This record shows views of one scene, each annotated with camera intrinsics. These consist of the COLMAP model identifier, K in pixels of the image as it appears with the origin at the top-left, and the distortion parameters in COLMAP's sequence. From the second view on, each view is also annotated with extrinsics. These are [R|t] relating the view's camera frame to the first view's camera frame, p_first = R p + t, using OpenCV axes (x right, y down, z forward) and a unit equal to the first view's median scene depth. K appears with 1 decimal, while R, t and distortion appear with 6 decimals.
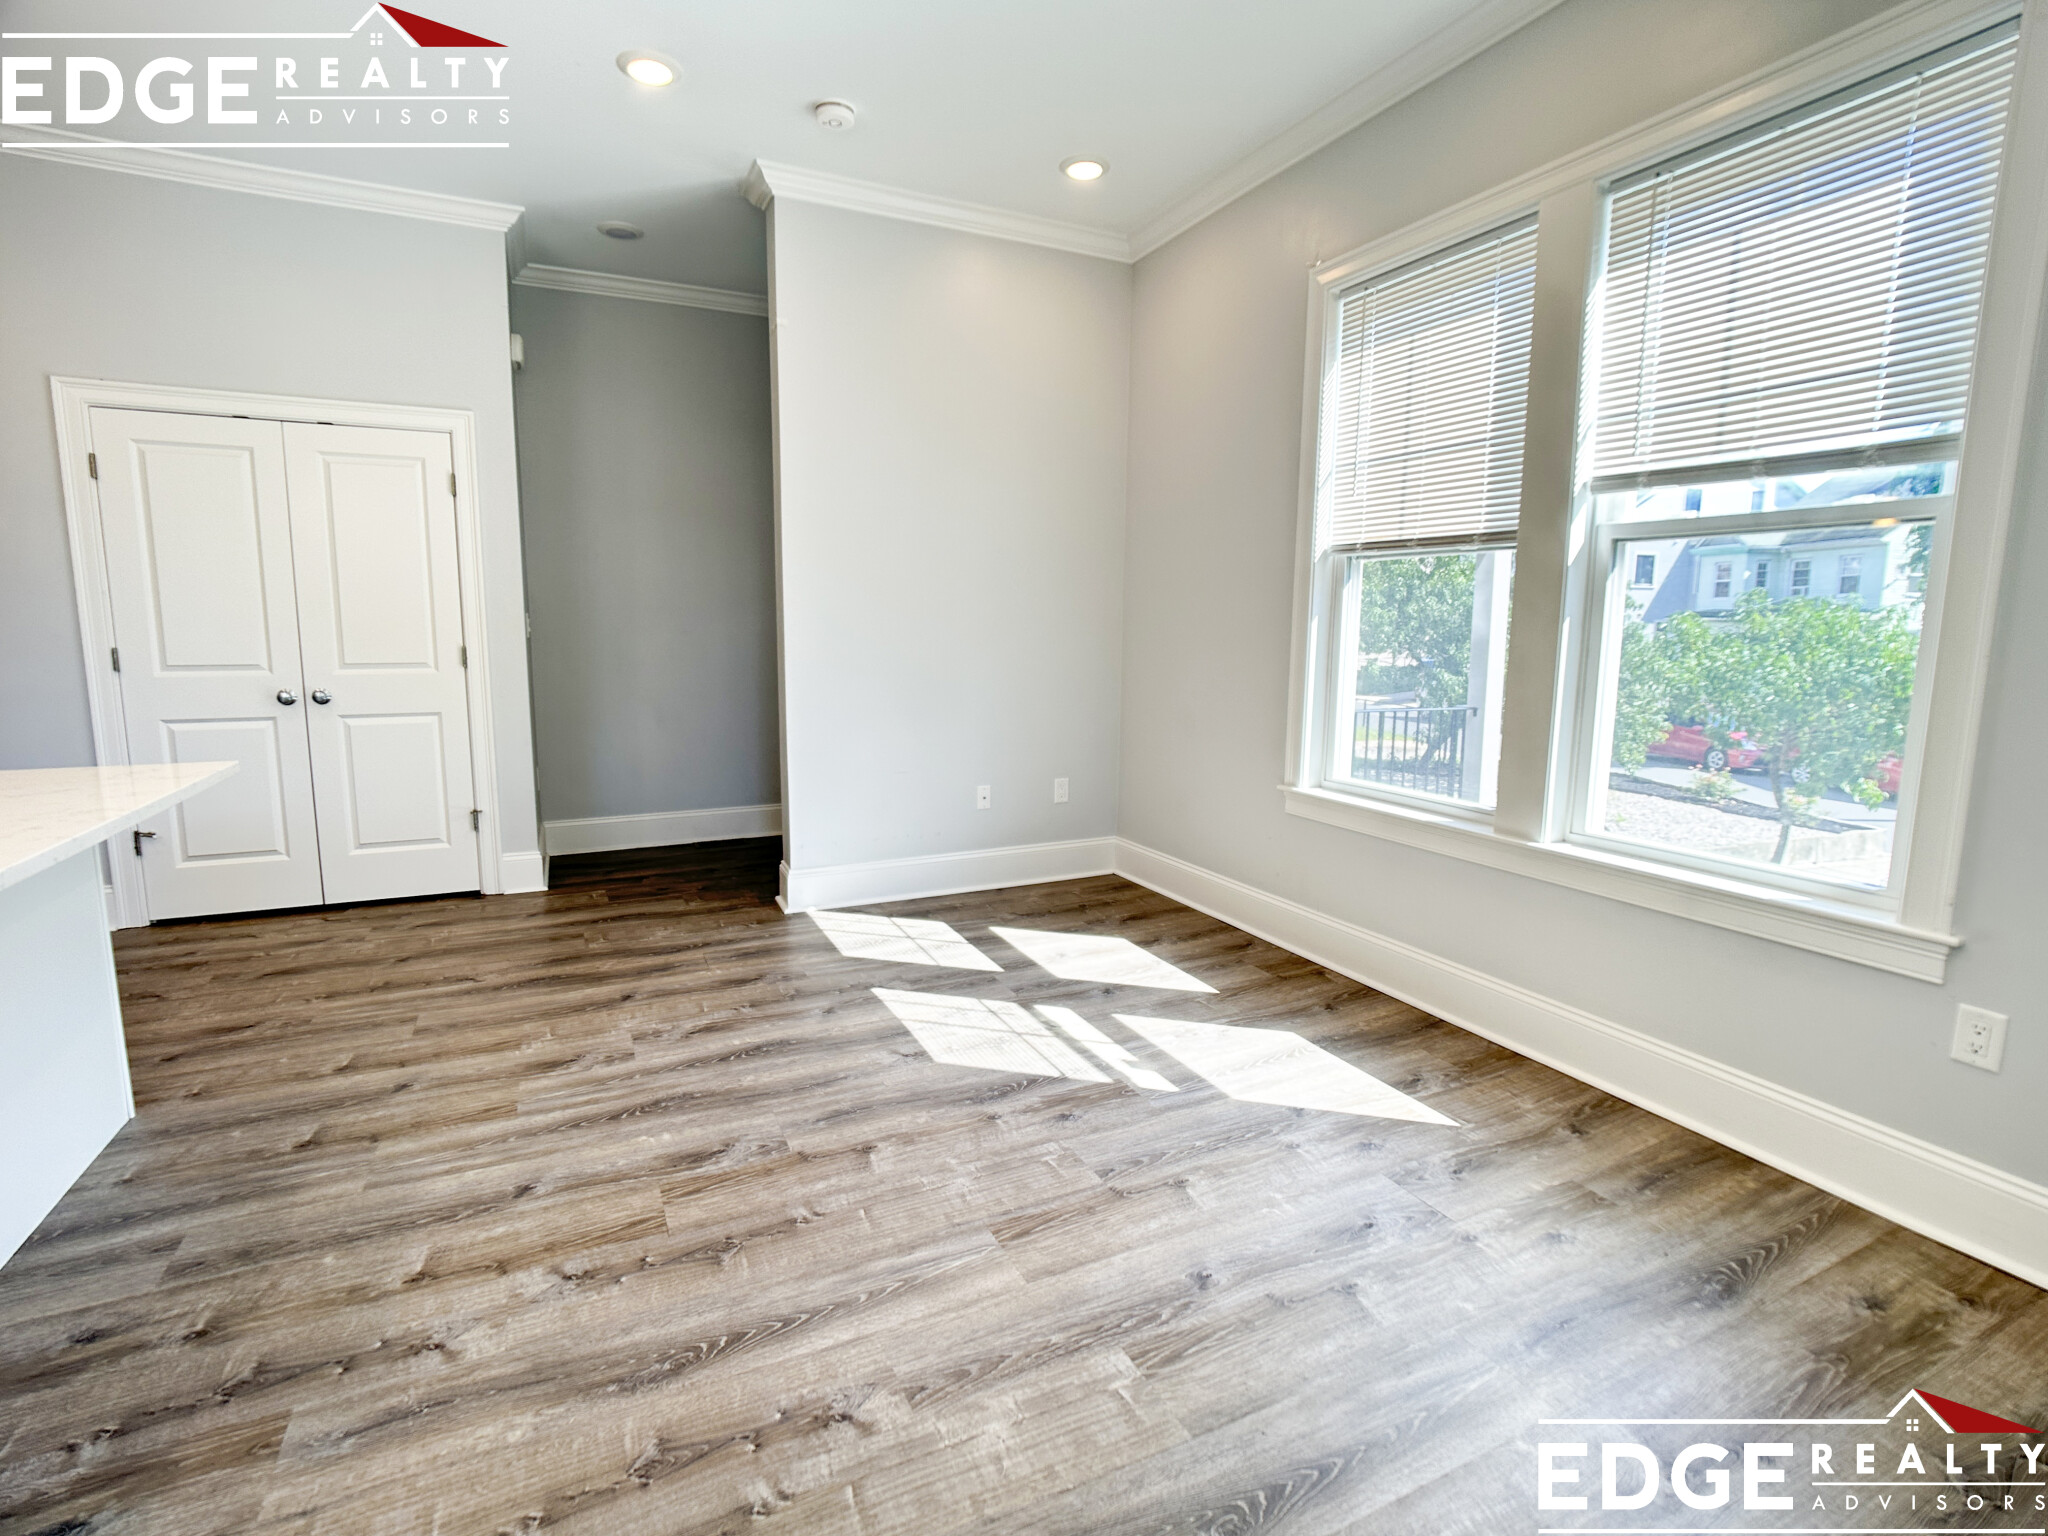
lens RADIAL K [[983.1, 0, 1044.6], [0, 983.1, 754.2], [0, 0, 1]] dist [-0.012227, 0.001966]
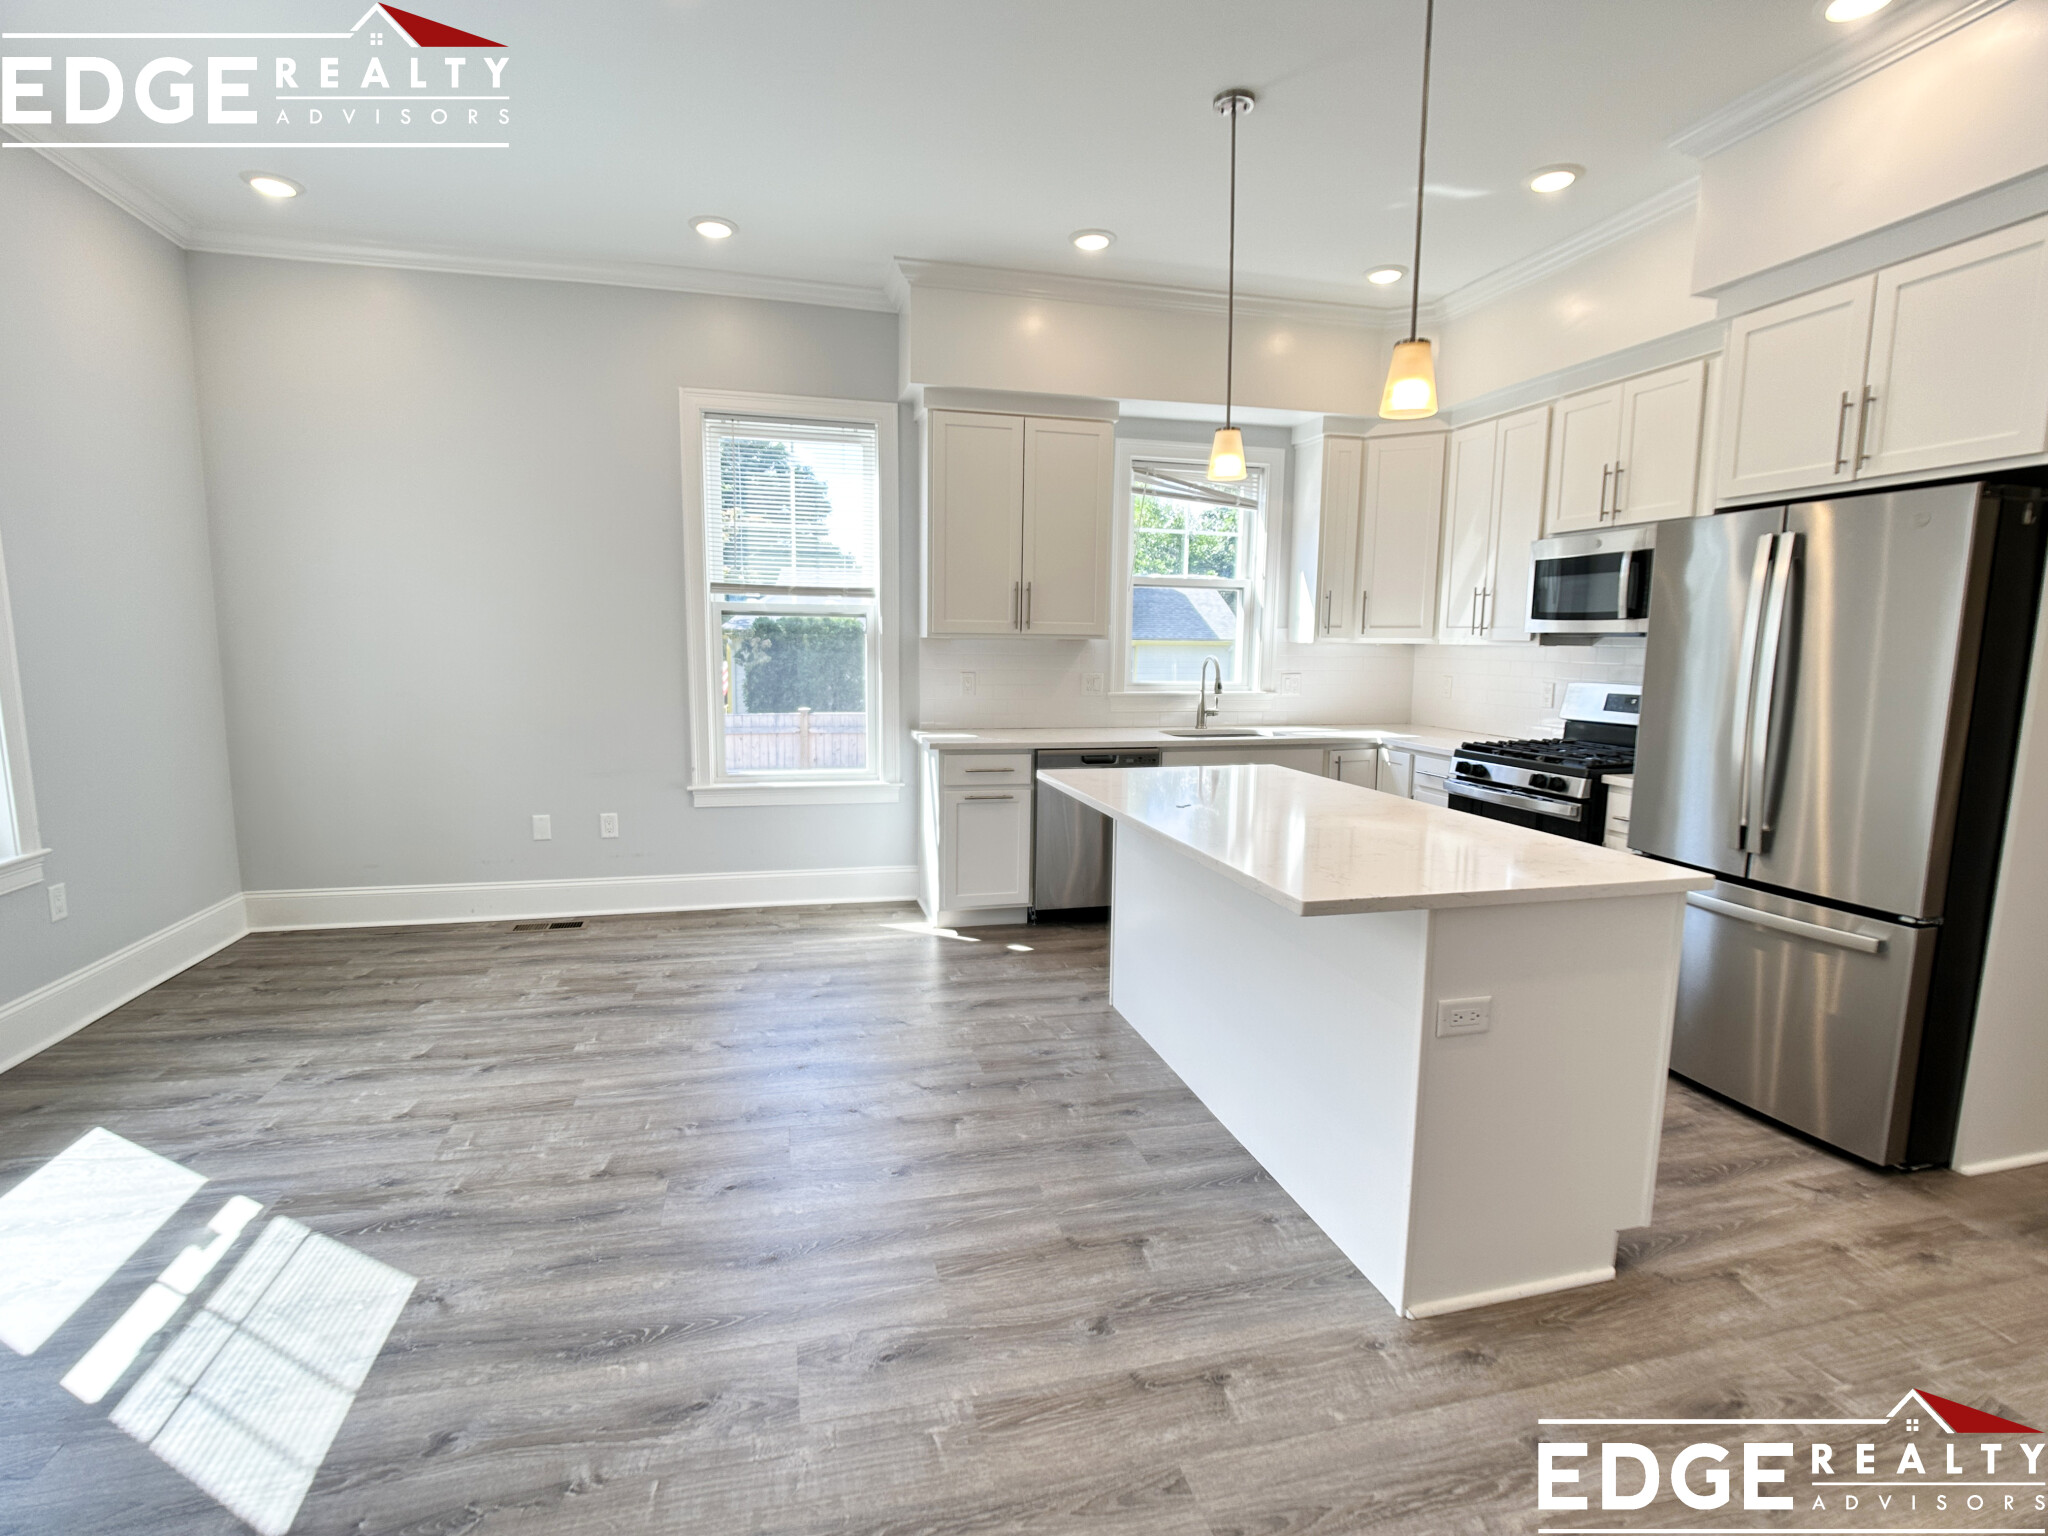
lens RADIAL K [[983.1, 0, 1030.3], [0, 983.1, 776.8], [0, 0, 1]] dist [-0.012227, 0.001966]
pose [[-0.978669, -0.041994, 0.201107, -0.780729], [0.014727, 0.962027, 0.272556, -0.271659], [-0.204916, 0.269703, -0.940888, 1.686637]]
